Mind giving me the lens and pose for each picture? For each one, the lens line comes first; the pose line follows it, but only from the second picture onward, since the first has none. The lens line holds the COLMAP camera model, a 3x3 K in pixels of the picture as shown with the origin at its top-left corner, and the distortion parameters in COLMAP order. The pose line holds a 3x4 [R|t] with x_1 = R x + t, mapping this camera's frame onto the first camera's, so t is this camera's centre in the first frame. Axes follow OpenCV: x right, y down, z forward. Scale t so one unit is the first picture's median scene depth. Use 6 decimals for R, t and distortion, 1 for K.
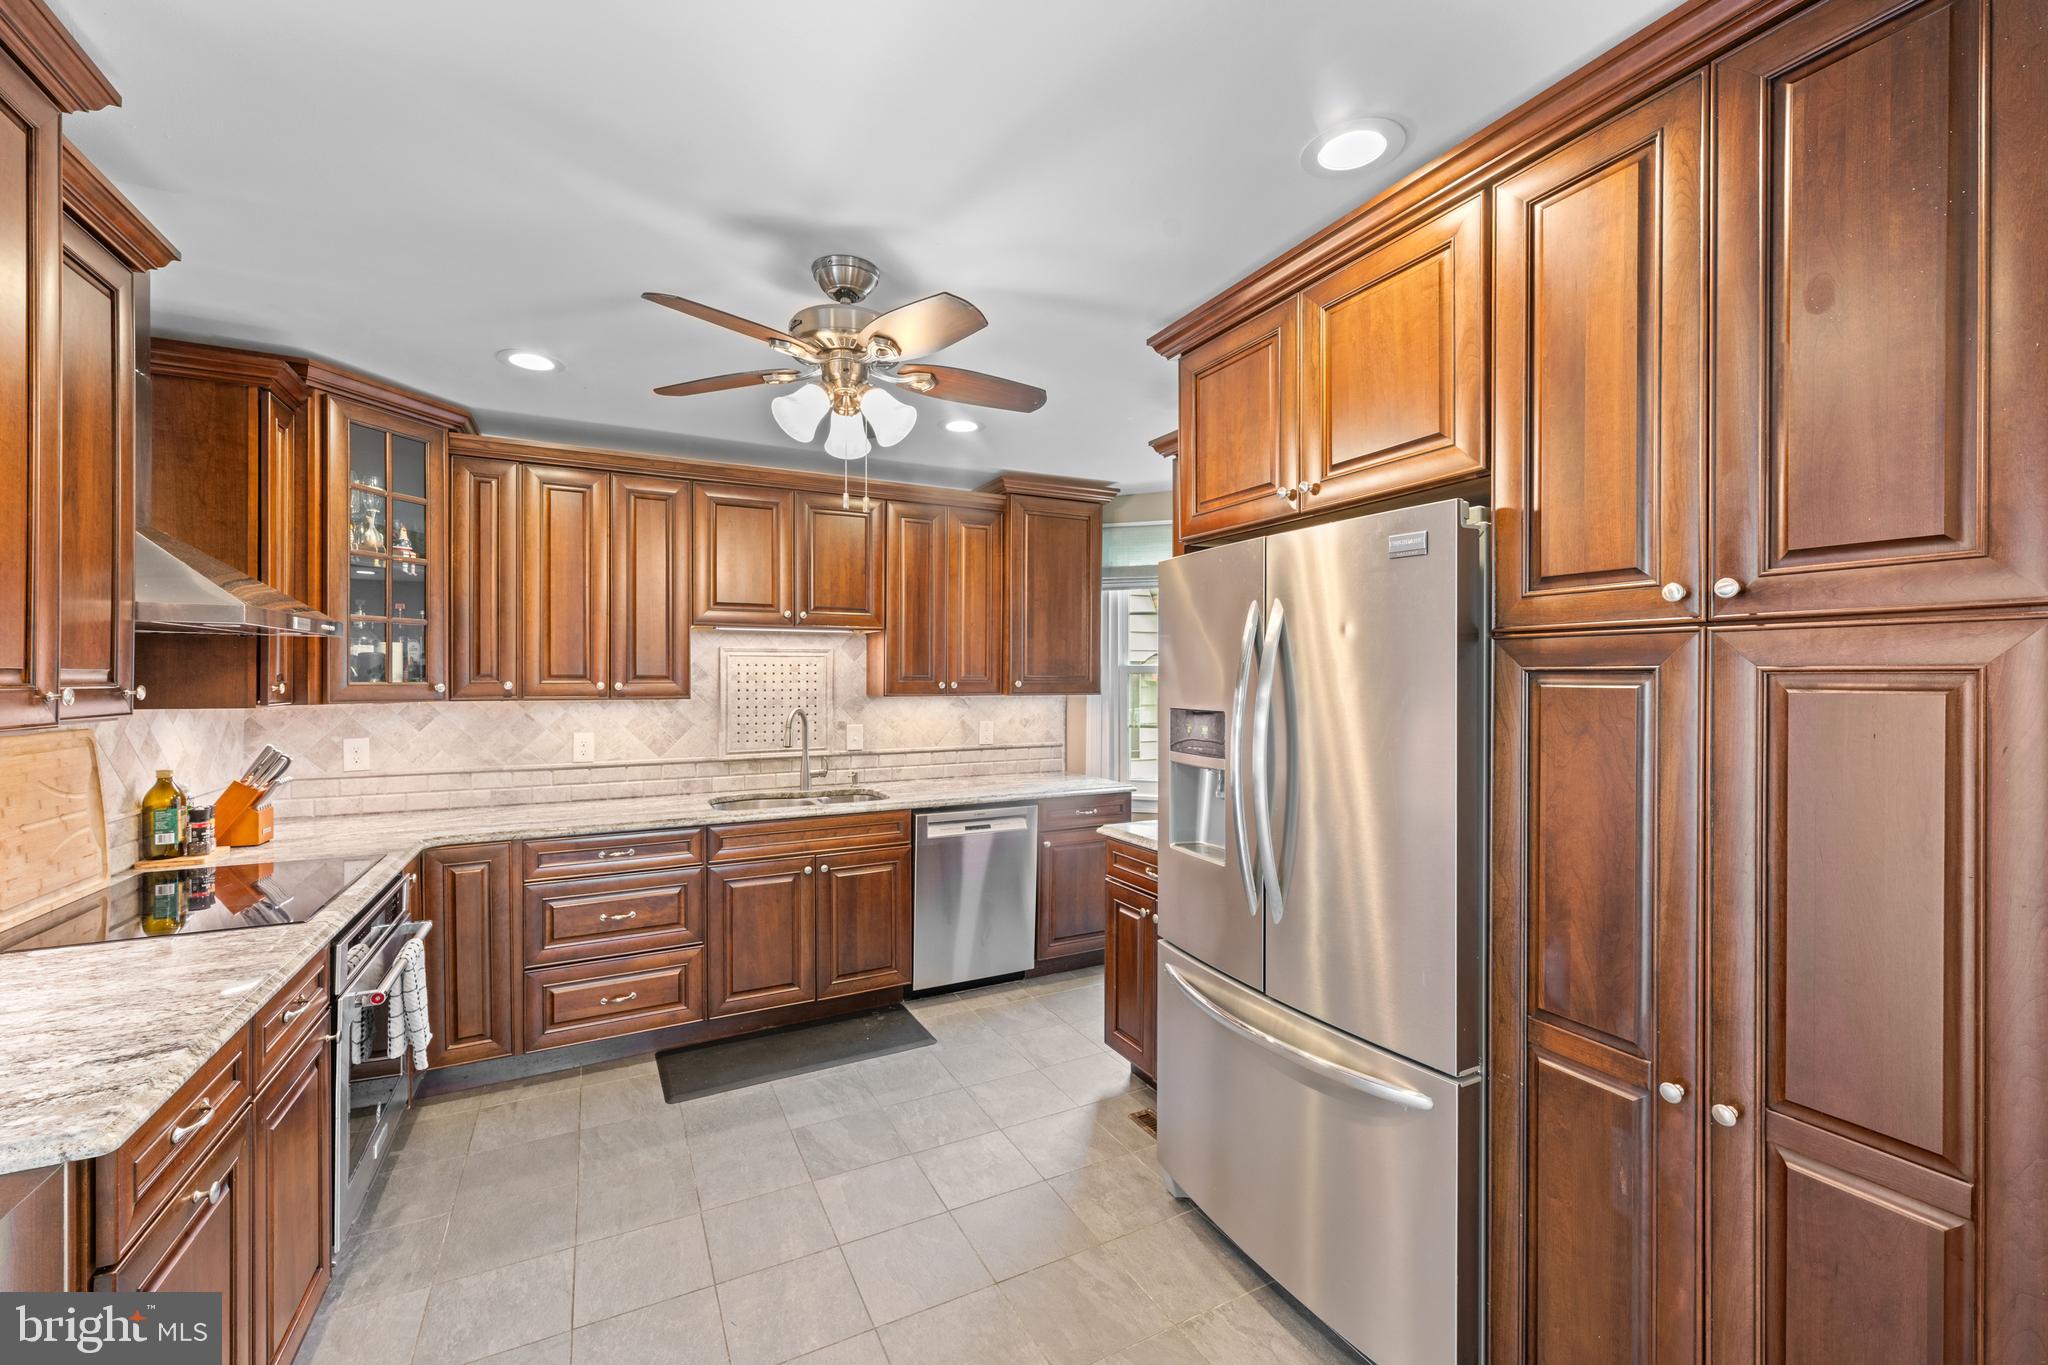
lens RADIAL K [[823.7, 0, 1014.8], [0, 823.7, 678.5], [0, 0, 1]] dist [-0.000337, -0.000073]
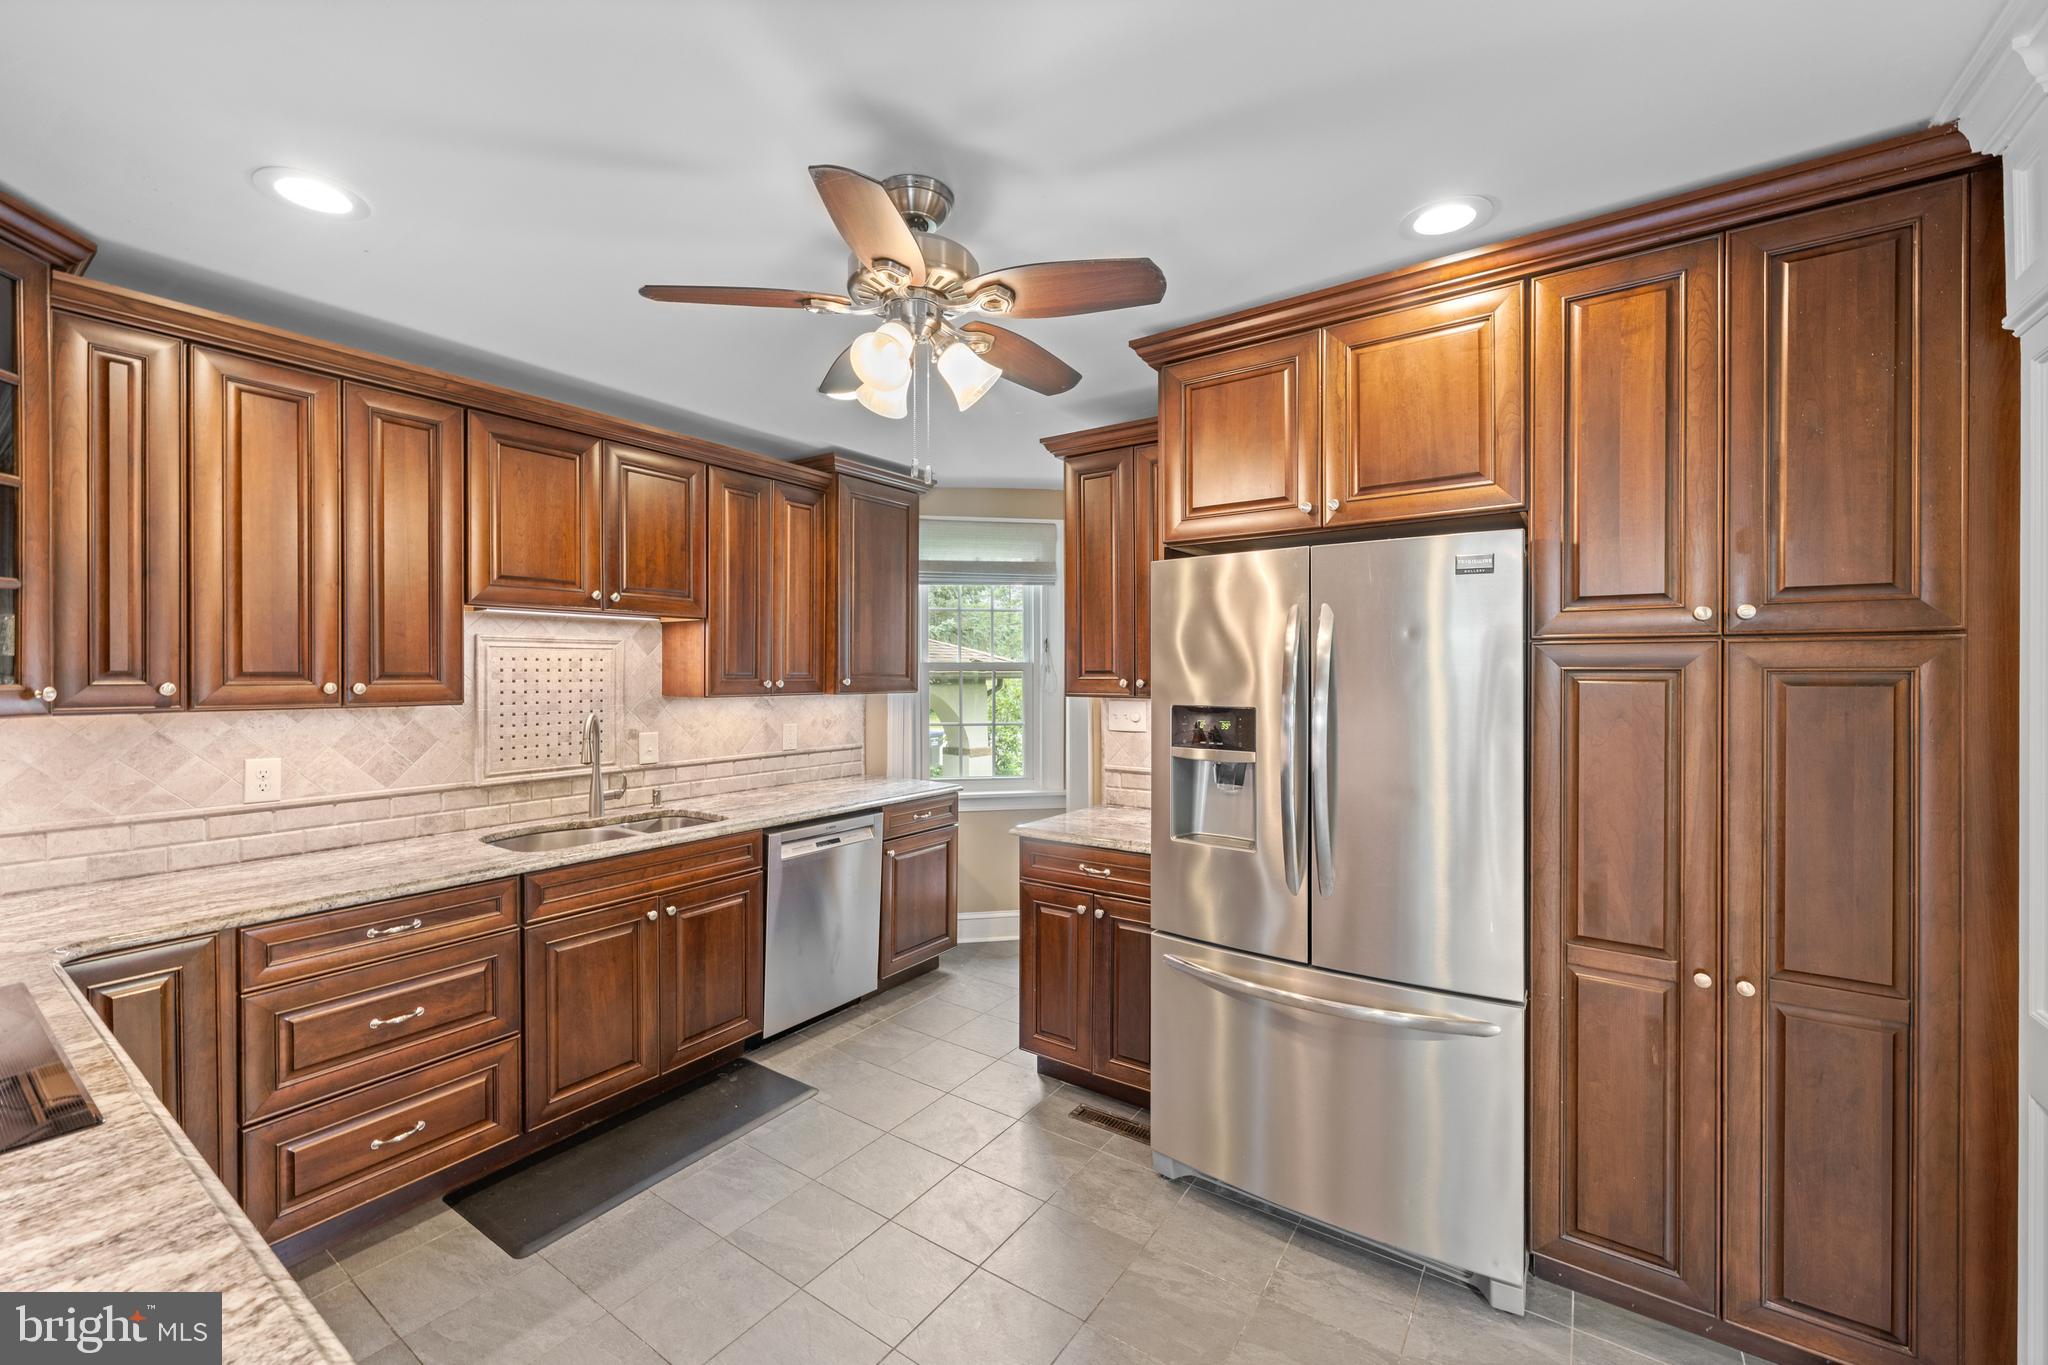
lens RADIAL K [[825.3, 0, 1015.4], [0, 825.3, 676.0], [0, 0, 1]] dist [-0.000273, 0.000033]
pose [[0.882381, -0.001842, 0.470532, -0.317393], [0.001115, 0.999998, 0.001825, -0.001691], [-0.470534, -0.001086, 0.882381, 0.124147]]
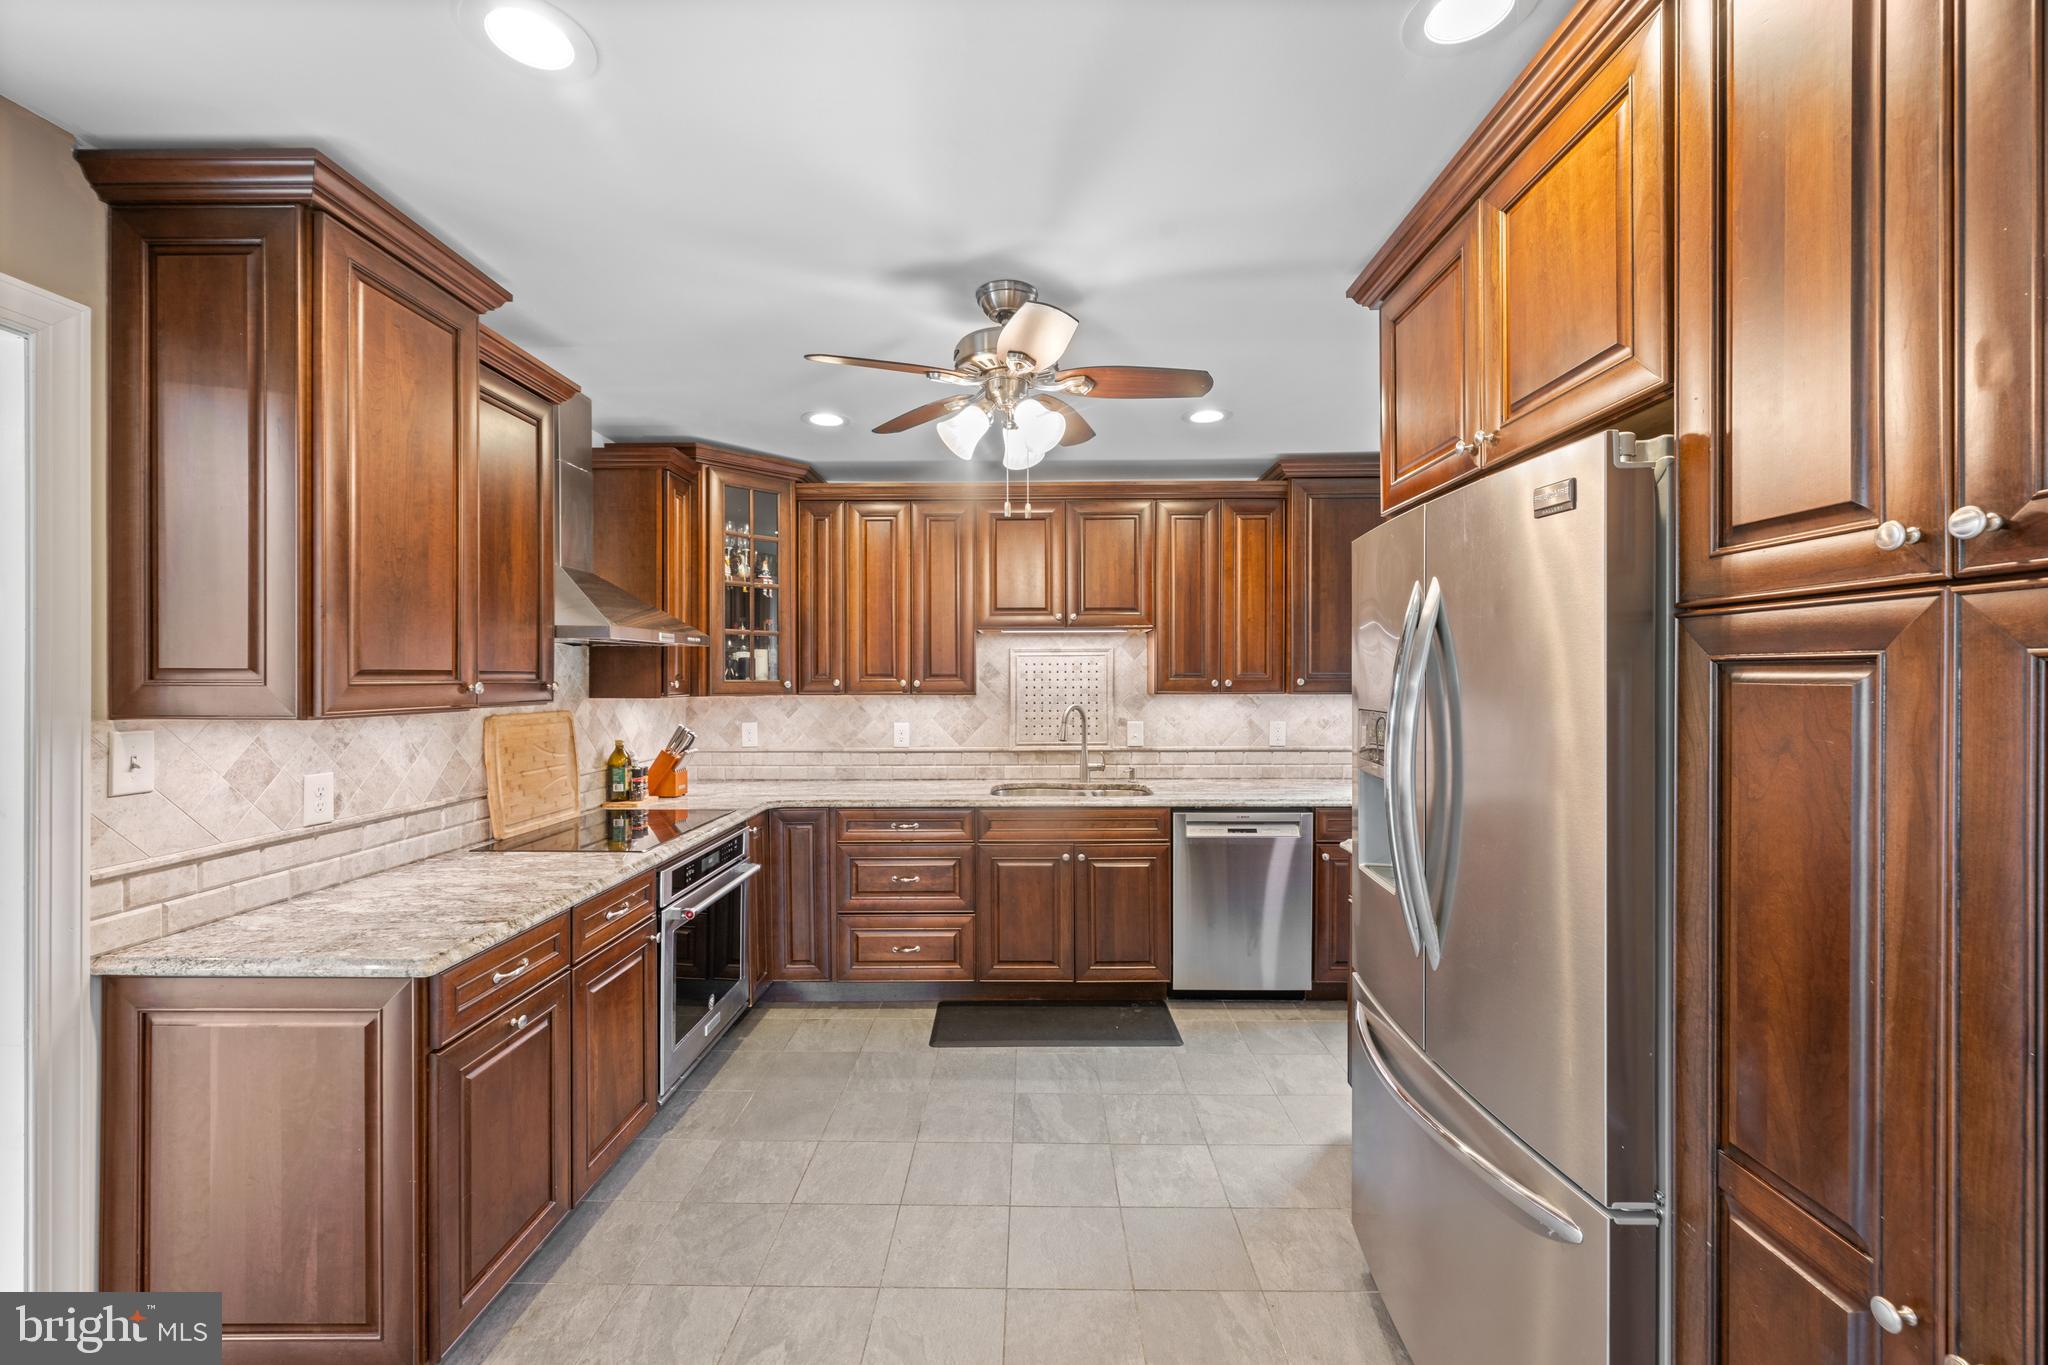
lens RADIAL K [[814.4, 0, 1016.1], [0, 814.4, 677.2], [0, 0, 1]] dist [0.000395, -0.000170]
pose [[0.882279, -0.002159, -0.470721, 0.186429], [0.002071, 0.999998, -0.000704, 0.001774], [0.470722, -0.000354, 0.882282, 0.045072]]
